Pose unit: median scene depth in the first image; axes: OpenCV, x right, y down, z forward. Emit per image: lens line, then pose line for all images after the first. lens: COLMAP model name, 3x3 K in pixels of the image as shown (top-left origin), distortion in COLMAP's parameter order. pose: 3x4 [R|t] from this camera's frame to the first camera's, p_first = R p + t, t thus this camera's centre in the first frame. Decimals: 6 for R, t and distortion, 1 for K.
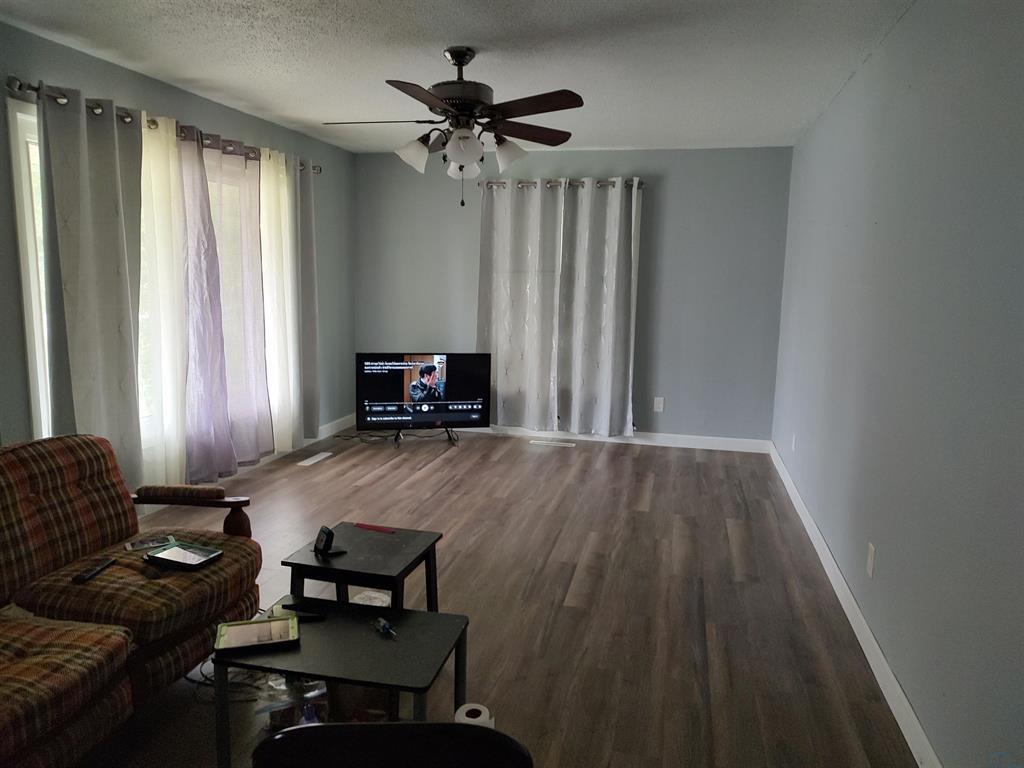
lens RADIAL K [[740.5, 0, 521.1], [0, 740.5, 385.7], [0, 0, 1]] dist [0.036737, -0.028795]
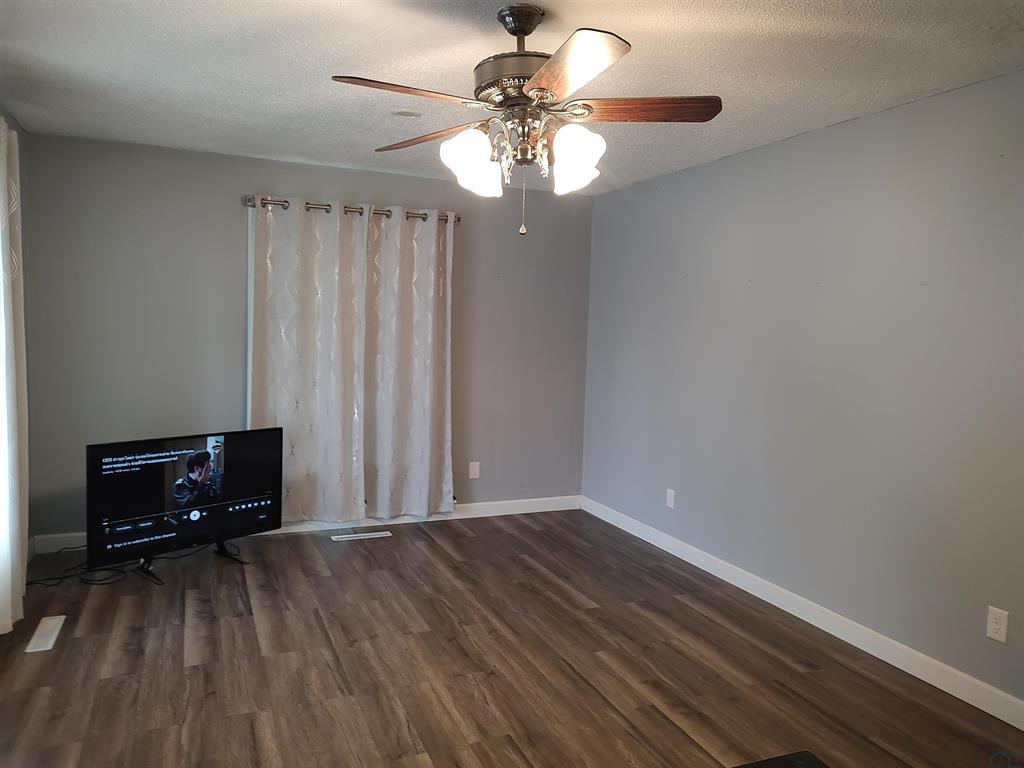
lens RADIAL K [[740.5, 0, 512.1], [0, 740.5, 376.5], [0, 0, 1]] dist [0.036737, -0.028795]
pose [[0.808386, -0.040274, 0.587274, -0.294109], [0.078056, 0.996181, -0.039128, -0.048334], [-0.583455, 0.077471, 0.808442, 0.267694]]
